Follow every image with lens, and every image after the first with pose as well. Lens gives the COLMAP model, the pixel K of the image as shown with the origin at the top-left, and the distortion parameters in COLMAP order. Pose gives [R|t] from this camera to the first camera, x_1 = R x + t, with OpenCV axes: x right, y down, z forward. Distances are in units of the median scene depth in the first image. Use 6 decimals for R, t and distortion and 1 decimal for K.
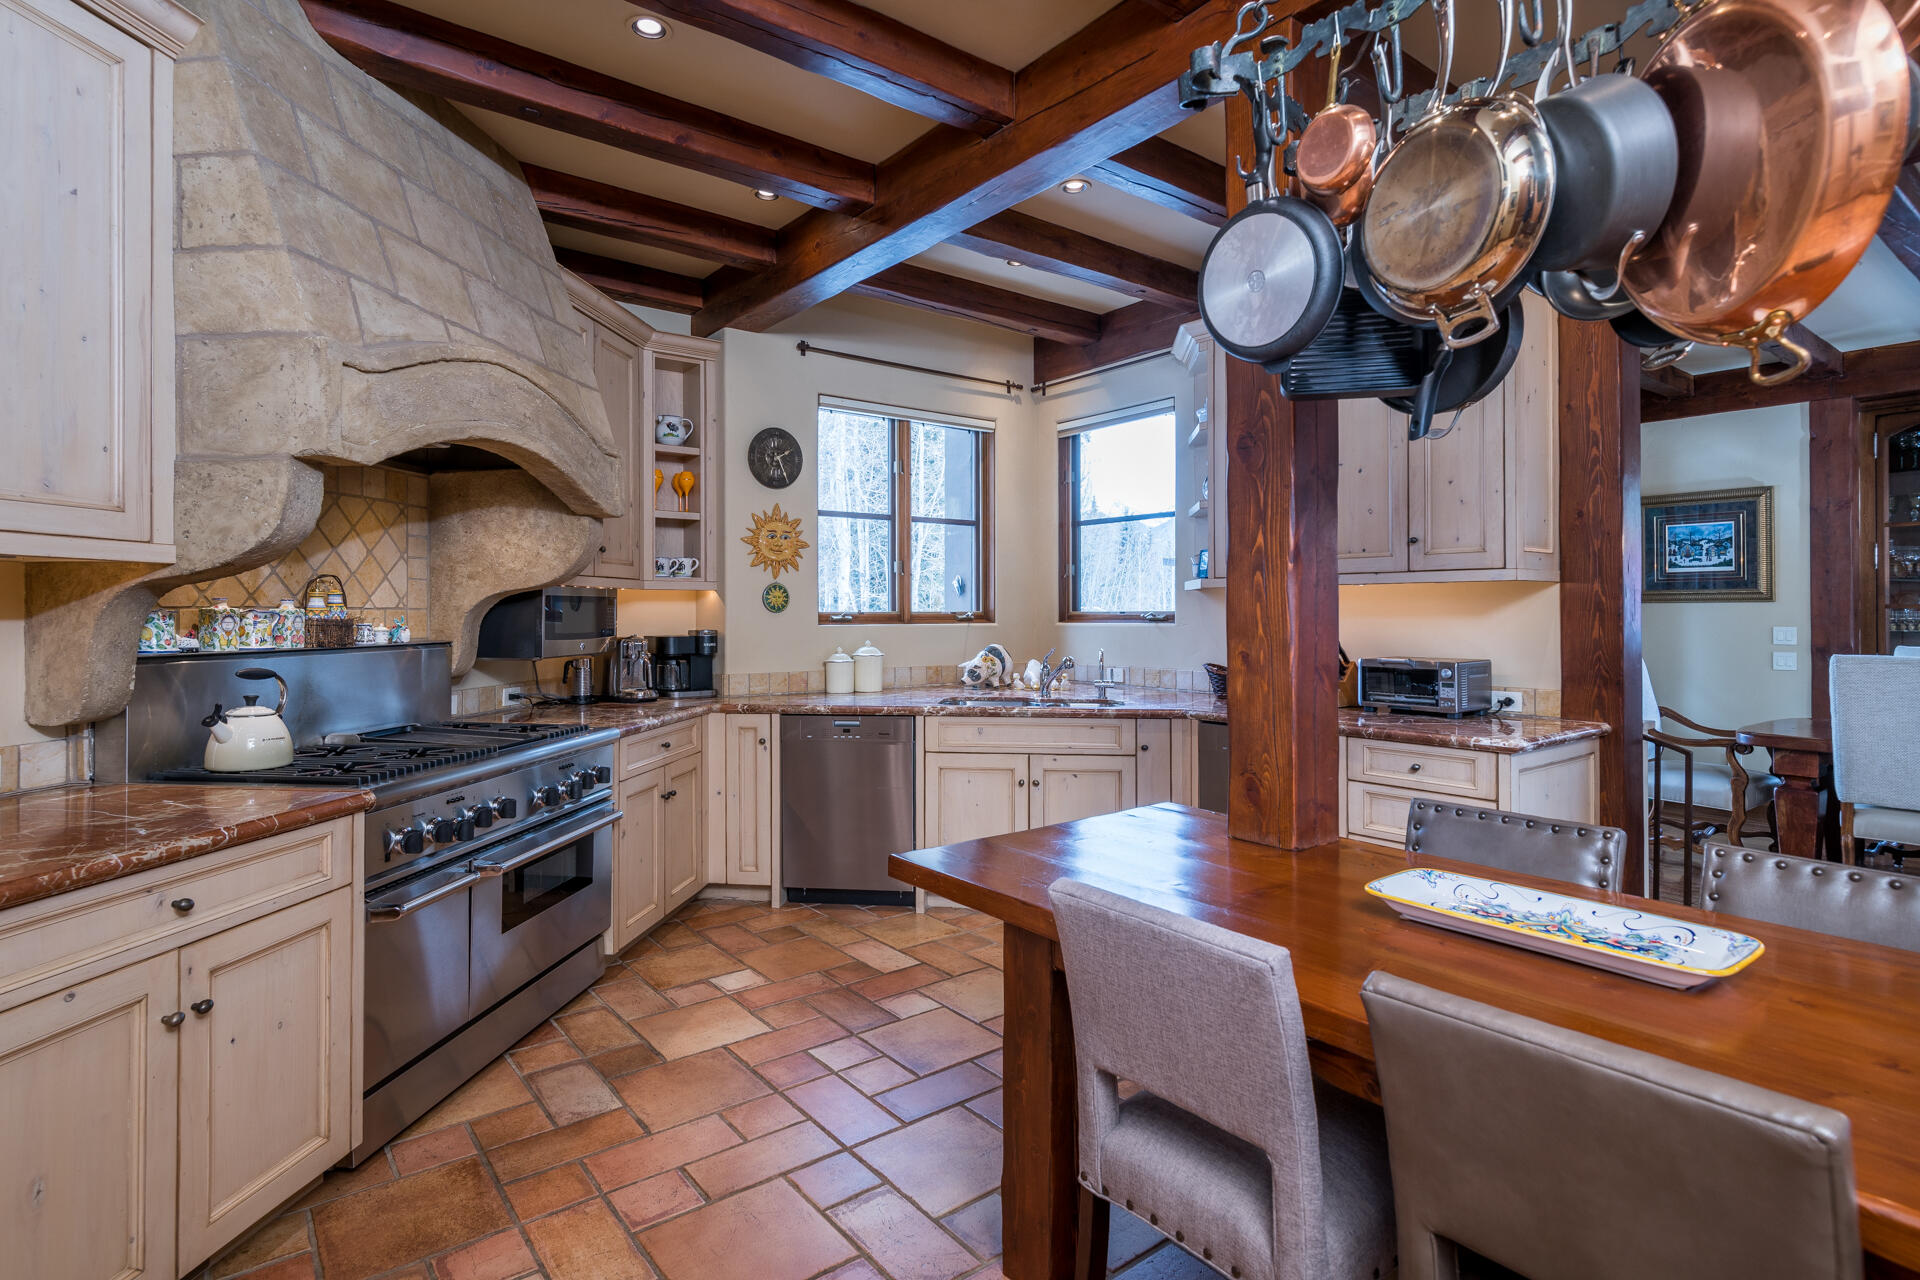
lens RADIAL K [[927.9, 0, 960.0], [0, 927.9, 623.5], [0, 0, 1]] dist [0.003418, 0.000517]
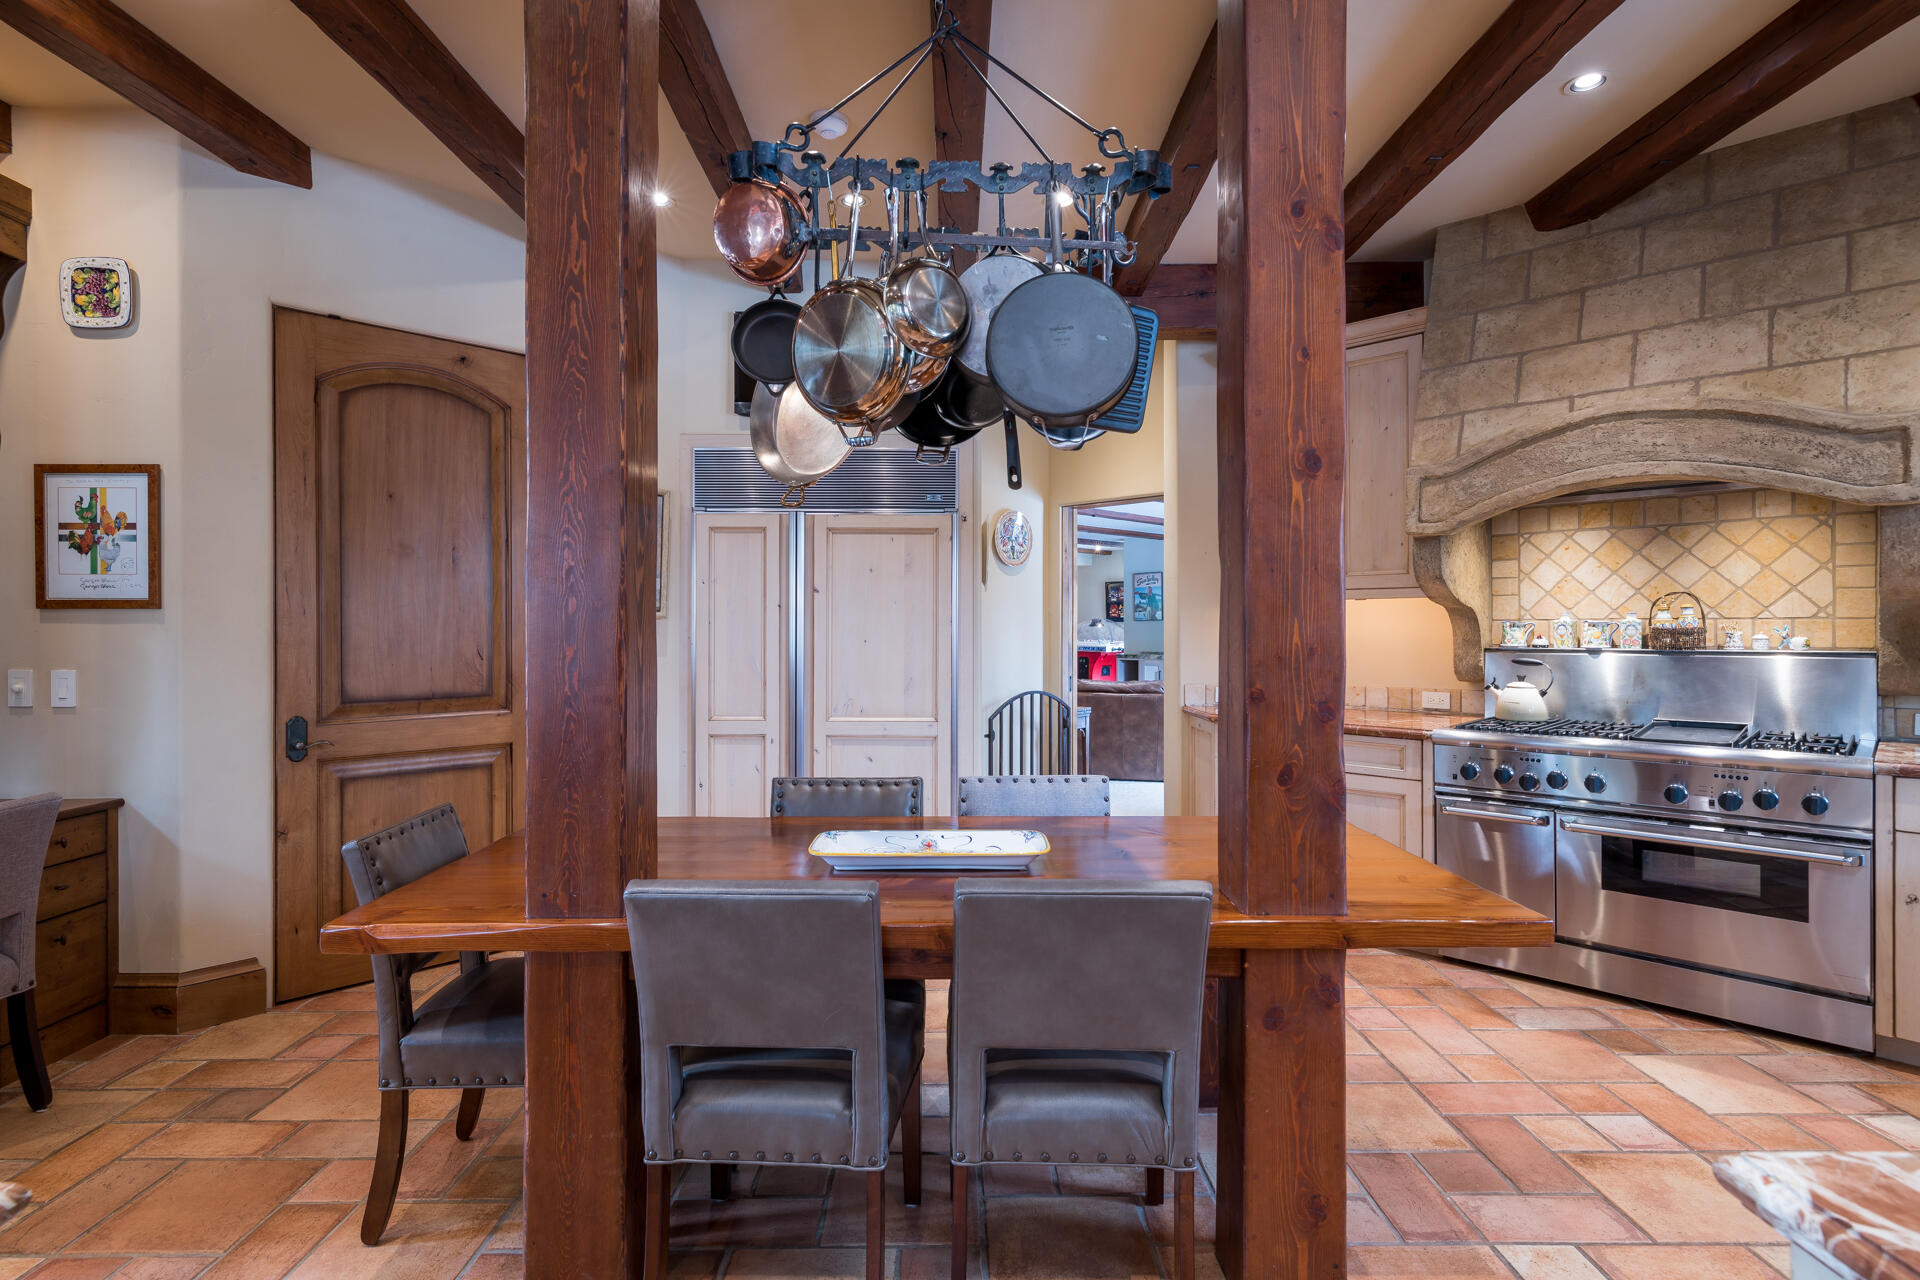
lens RADIAL K [[927.9, 0, 957.9], [0, 927.9, 635.6], [0, 0, 1]] dist [0.003418, 0.000517]
pose [[-0.620221, 0.003645, -0.784418, 0.939635], [0.000446, 0.999991, 0.004294, 0.001832], [0.784427, 0.002313, -0.620217, 1.057934]]
